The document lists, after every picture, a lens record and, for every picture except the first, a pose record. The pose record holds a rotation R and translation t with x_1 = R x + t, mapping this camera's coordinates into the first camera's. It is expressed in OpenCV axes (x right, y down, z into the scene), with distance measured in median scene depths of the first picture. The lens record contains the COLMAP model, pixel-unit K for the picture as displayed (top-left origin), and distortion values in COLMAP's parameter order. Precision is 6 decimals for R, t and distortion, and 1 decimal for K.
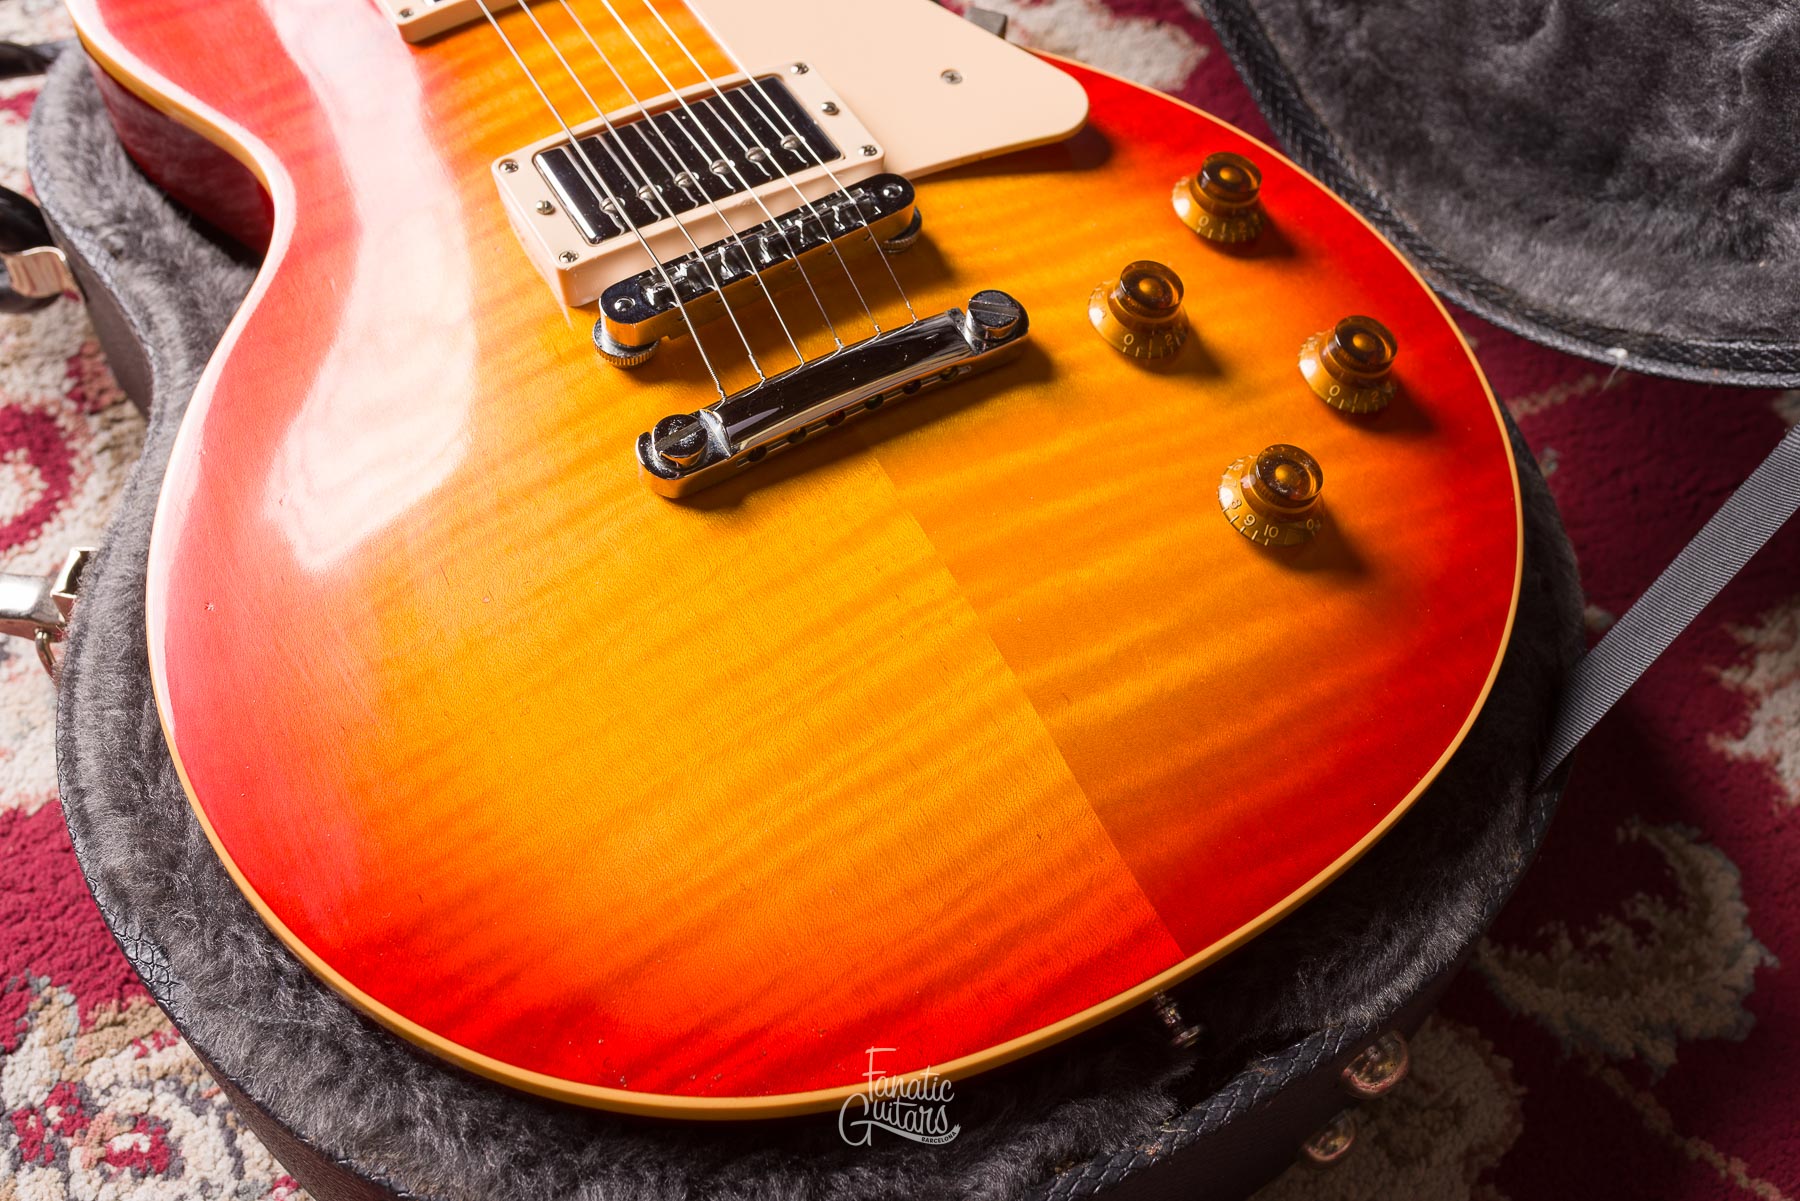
lens RADIAL K [[1785.6, 0, 911.8], [0, 1785.6, 600.5], [0, 0, 1]] dist [0.004066, 0.000000]
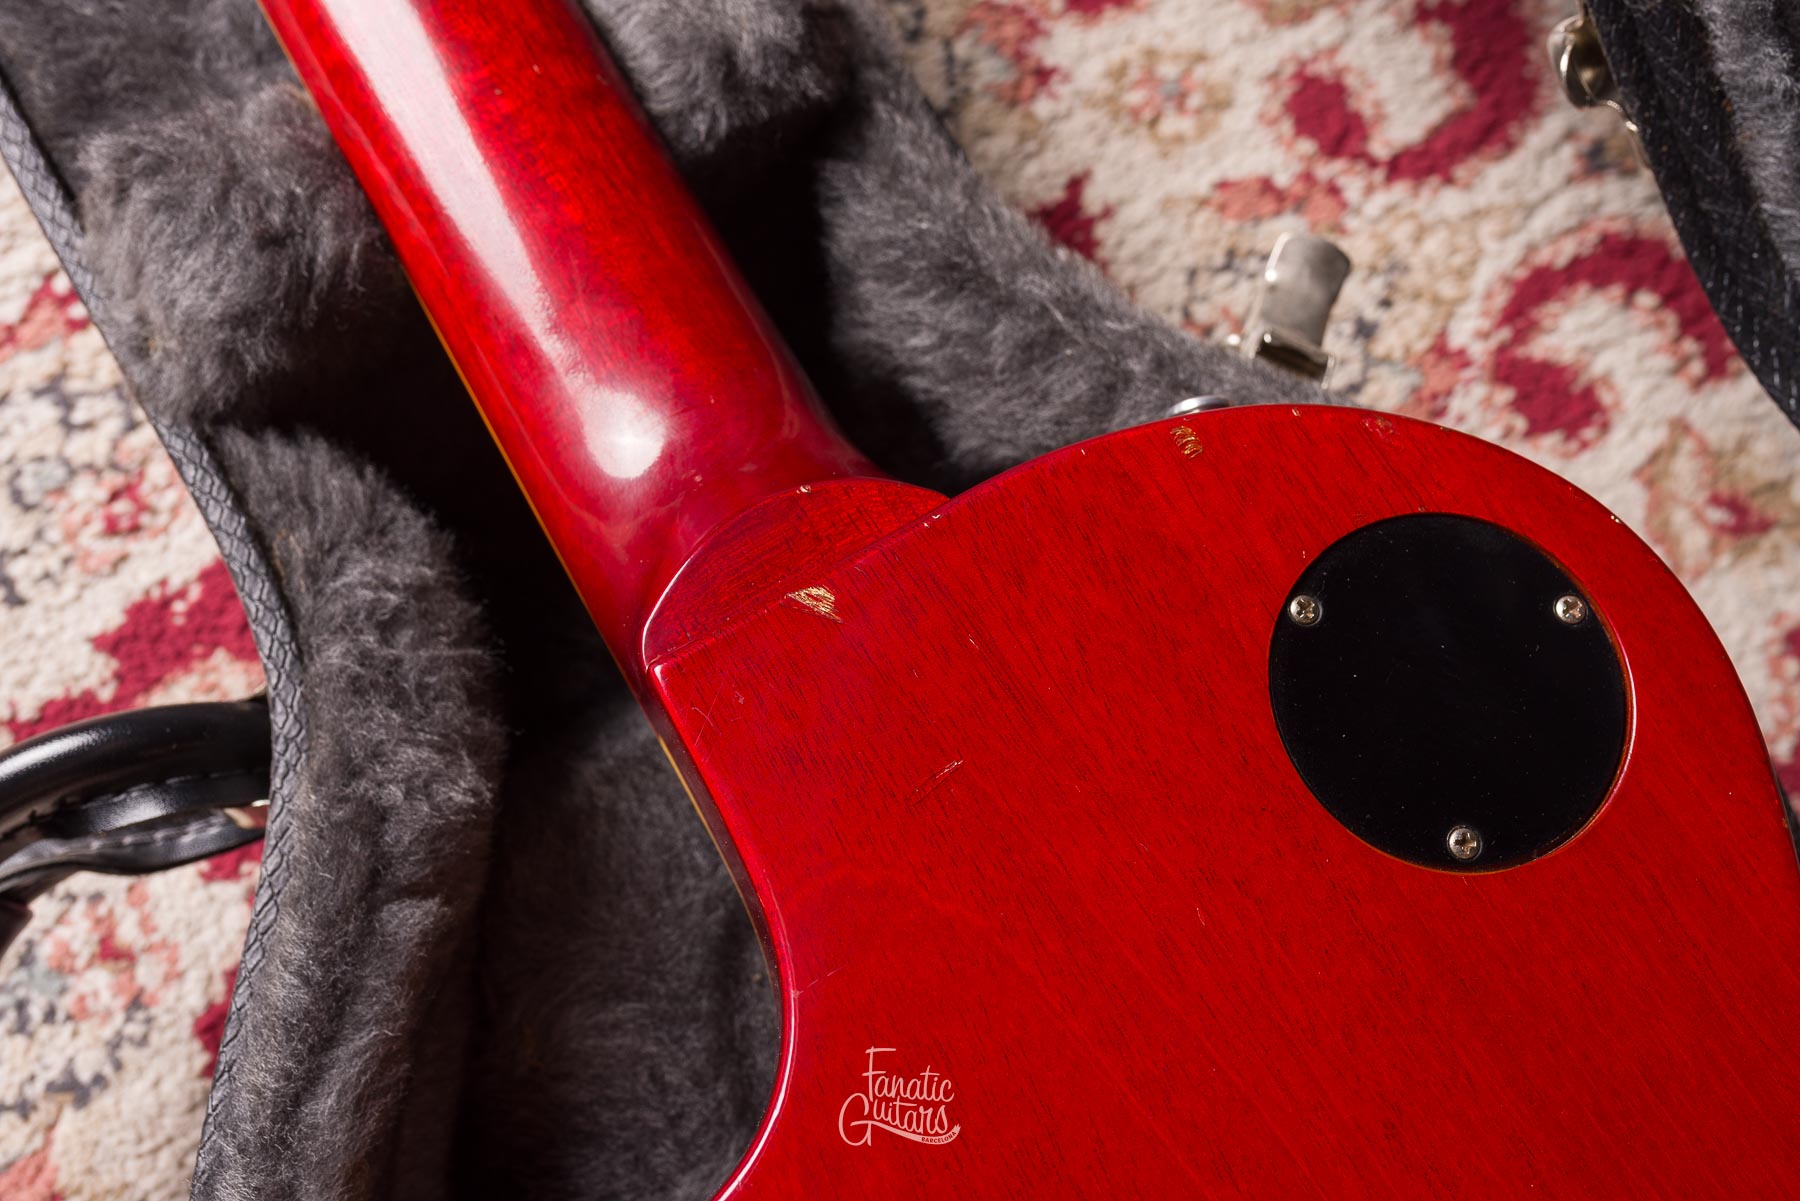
lens RADIAL K [[1785.6, 0, 895.4], [0, 1785.6, 592.3], [0, 0, 1]] dist [0.004066, 0.000000]
pose [[0.999903, -0.011790, 0.007387, -0.317373], [0.008754, 0.945798, 0.324639, -0.707115], [-0.010814, -0.324543, 0.945809, 0.641625]]
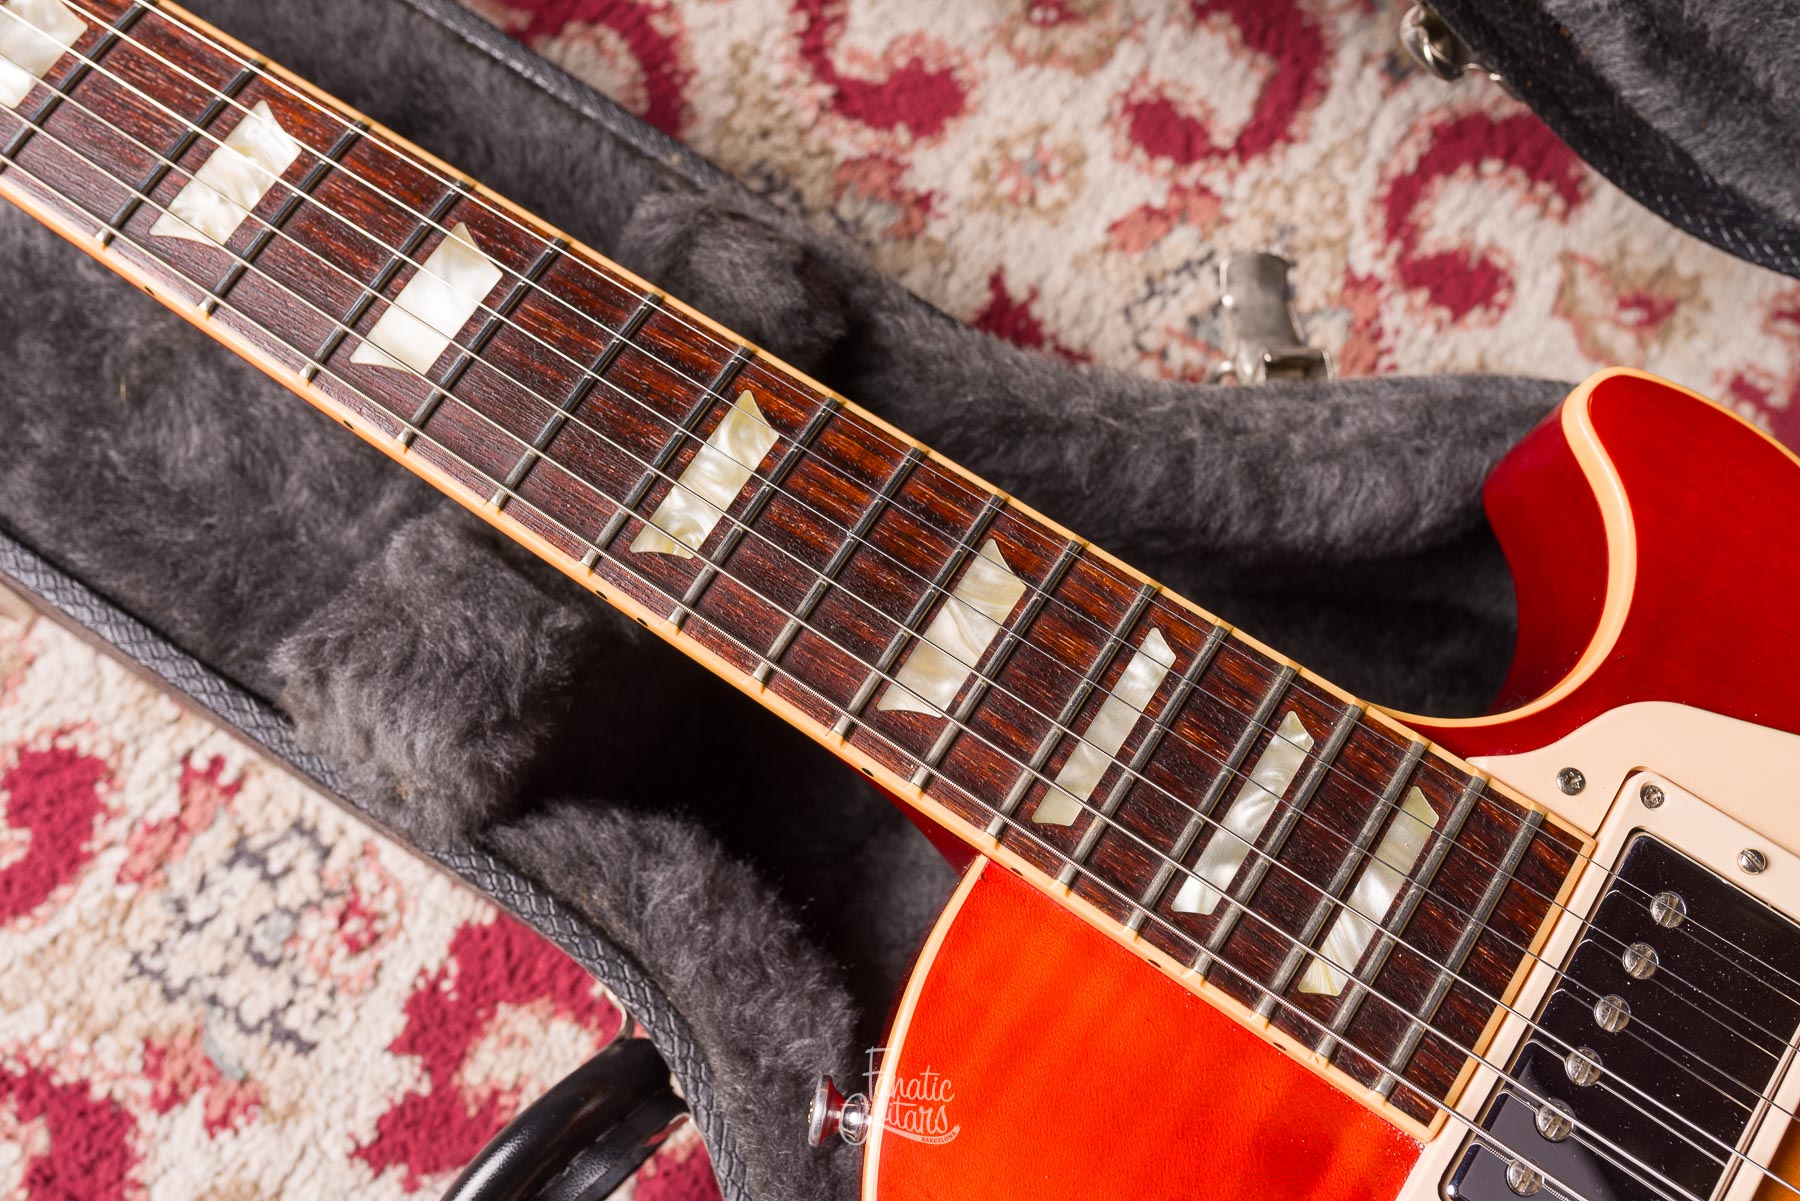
lens RADIAL K [[1785.6, 0, 893.0], [0, 1785.6, 596.1], [0, 0, 1]] dist [0.004066, 0.000000]
pose [[0.895652, -0.436642, 0.084562, -0.432836], [0.385877, 0.857447, 0.340416, -0.822398], [-0.221148, -0.272264, 0.936465, 0.588090]]
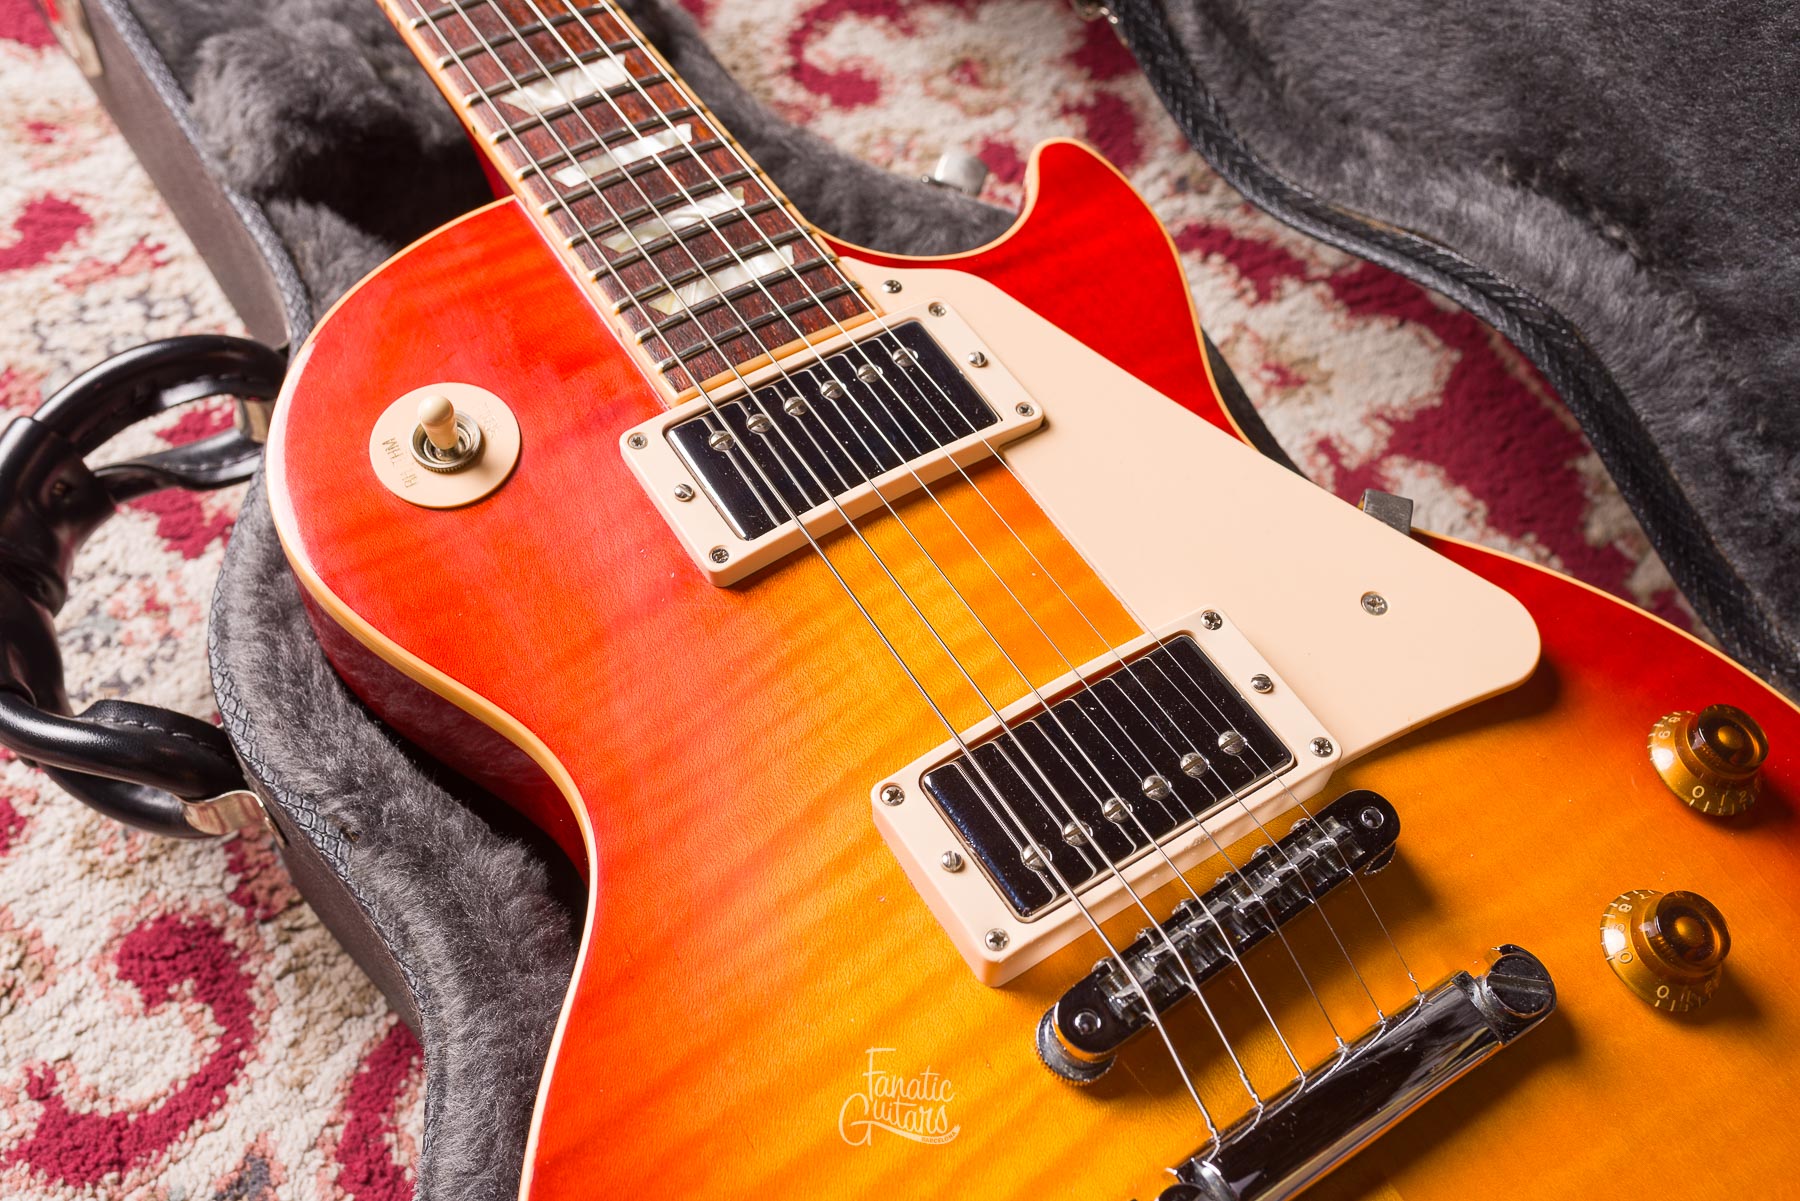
lens RADIAL K [[1785.6, 0, 904.5], [0, 1785.6, 597.1], [0, 0, 1]] dist [0.004066, 0.000000]
pose [[0.998389, -0.028391, 0.049128, -0.238699], [0.027321, 0.999377, 0.022320, -0.324636], [-0.049731, -0.020942, 0.998543, 0.185113]]
